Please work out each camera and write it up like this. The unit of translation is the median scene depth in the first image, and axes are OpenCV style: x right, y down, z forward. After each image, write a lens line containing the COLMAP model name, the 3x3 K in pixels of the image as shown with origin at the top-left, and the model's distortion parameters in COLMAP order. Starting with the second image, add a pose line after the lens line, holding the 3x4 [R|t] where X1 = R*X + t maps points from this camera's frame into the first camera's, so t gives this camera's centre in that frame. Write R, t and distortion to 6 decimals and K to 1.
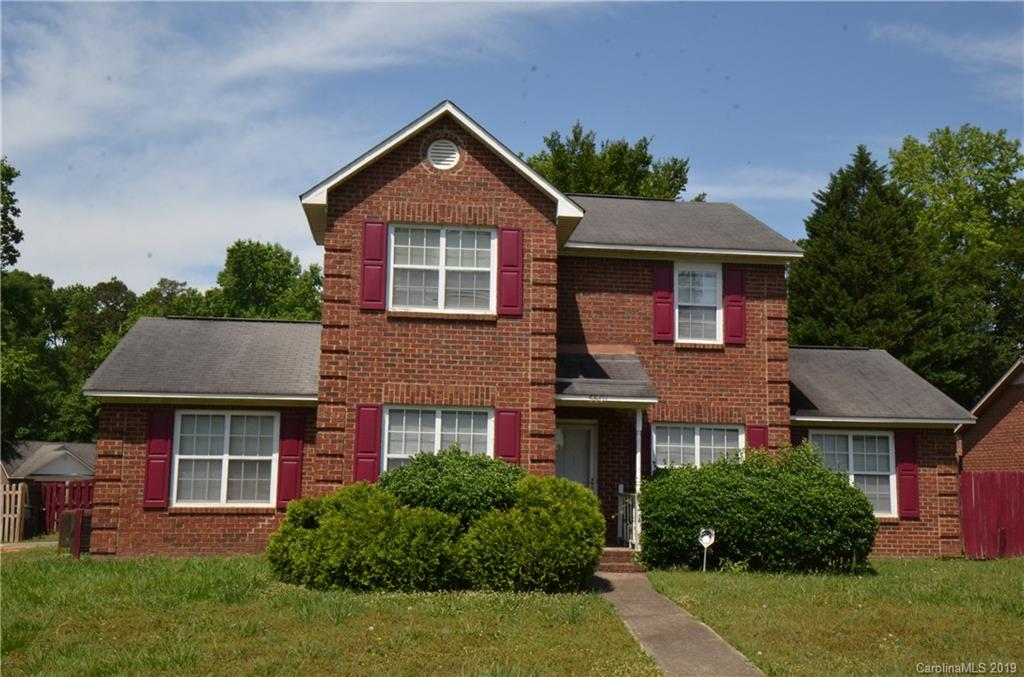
lens RADIAL K [[1003.8, 0, 512.0], [0, 1003.8, 338.5], [0, 0, 1]] dist [0.017486, -0.024081]
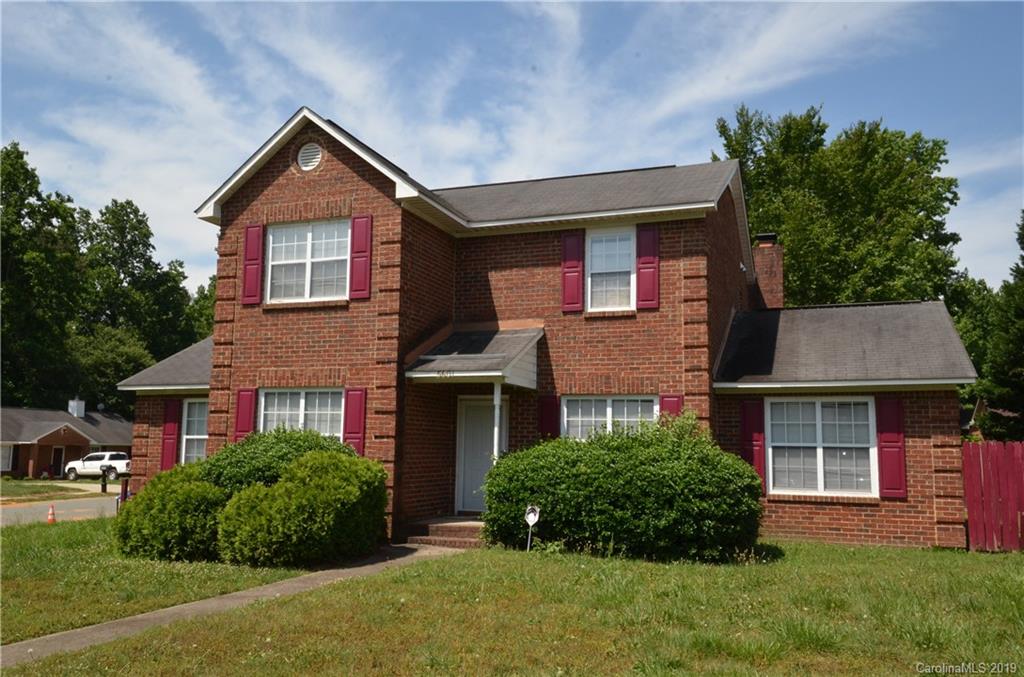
lens RADIAL K [[852.5, 0, 512.0], [0, 852.5, 338.5], [0, 0, 1]] dist [0.012112, 0.003538]
pose [[0.892943, -0.064253, -0.445561, 0.526938], [0.066763, 0.997718, -0.010078, 0.037323], [0.445191, -0.020748, 0.895195, 0.265917]]
